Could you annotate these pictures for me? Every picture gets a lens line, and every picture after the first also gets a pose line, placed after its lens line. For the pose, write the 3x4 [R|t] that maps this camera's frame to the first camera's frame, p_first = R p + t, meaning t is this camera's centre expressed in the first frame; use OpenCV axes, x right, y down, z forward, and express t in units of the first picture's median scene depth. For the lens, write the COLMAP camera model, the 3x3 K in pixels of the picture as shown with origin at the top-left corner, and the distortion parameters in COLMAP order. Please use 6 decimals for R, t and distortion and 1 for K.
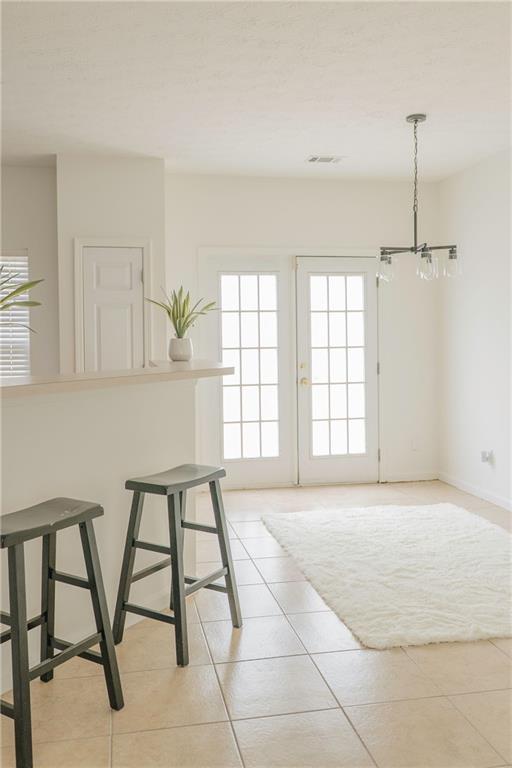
lens RADIAL K [[648.4, 0, 254.2], [0, 648.4, 341.3], [0, 0, 1]] dist [0.001628, 0.001902]
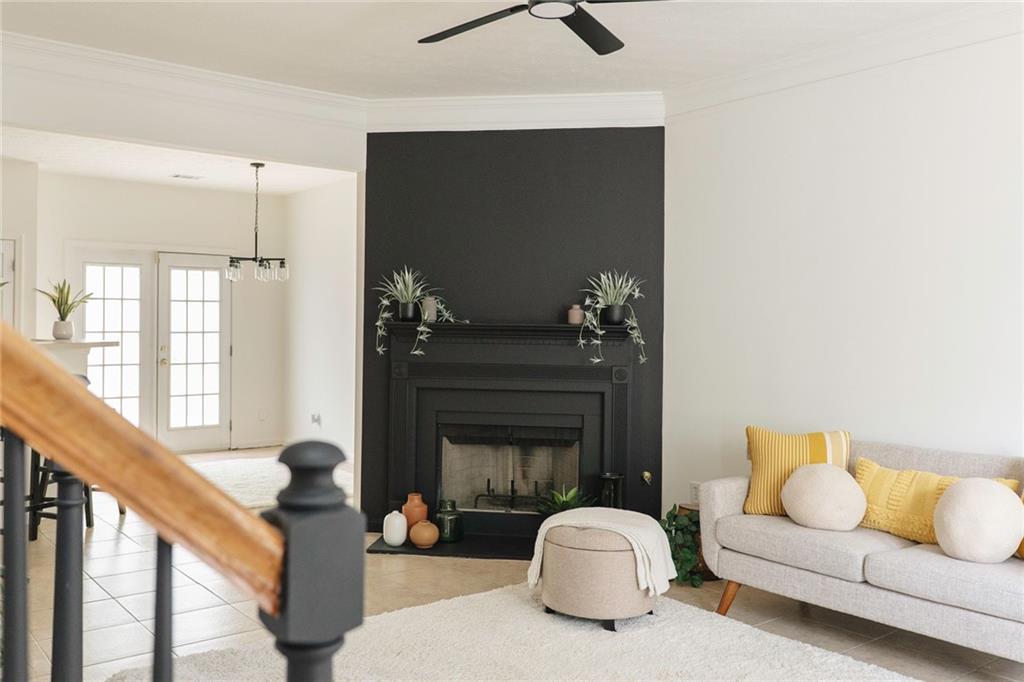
lens RADIAL K [[864.5, 0, 486.4], [0, 864.5, 326.5], [0, 0, 1]] dist [0.001628, 0.001902]
pose [[0.899026, 0.016623, 0.437580, -0.081560], [-0.012714, 0.999849, -0.011863, 0.011178], [-0.437711, 0.005102, 0.899101, -0.632266]]
